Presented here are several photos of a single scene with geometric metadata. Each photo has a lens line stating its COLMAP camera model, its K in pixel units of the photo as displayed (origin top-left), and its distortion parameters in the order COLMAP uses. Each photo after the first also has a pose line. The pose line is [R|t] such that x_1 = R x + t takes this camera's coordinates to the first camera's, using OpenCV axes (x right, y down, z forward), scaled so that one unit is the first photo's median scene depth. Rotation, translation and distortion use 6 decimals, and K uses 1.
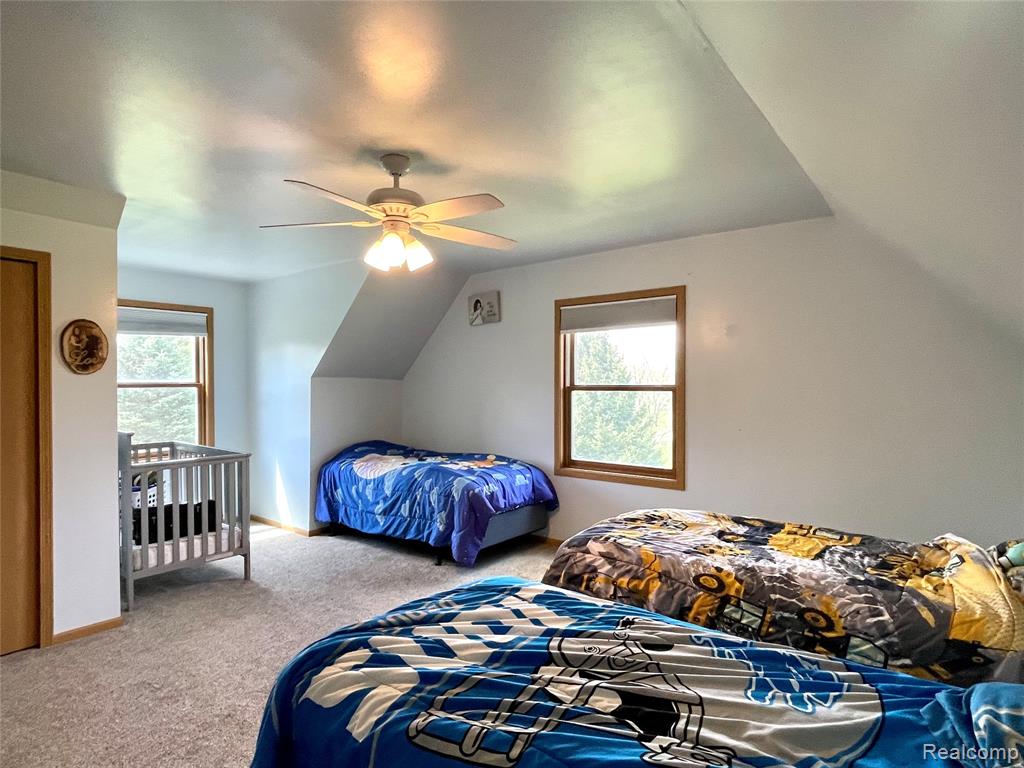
lens RADIAL K [[564.2, 0, 512.0], [0, 564.2, 384.0], [0, 0, 1]] dist [0.001525, 0.000051]
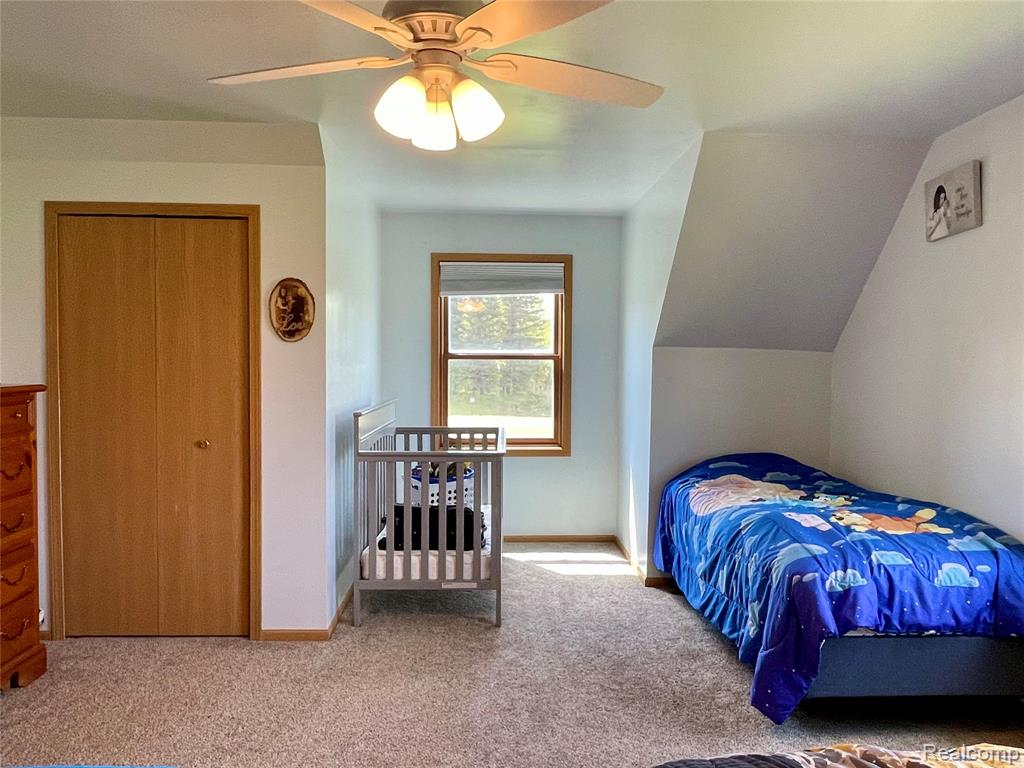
lens RADIAL K [[762.2, 0, 512.0], [0, 762.2, 384.0], [0, 0, 1]] dist [0.058151, -0.091403]
pose [[0.648763, 0.036335, -0.760123, 0.254646], [-0.011725, 0.999218, 0.037757, -0.000381], [0.760901, -0.015583, 0.648681, 0.352027]]
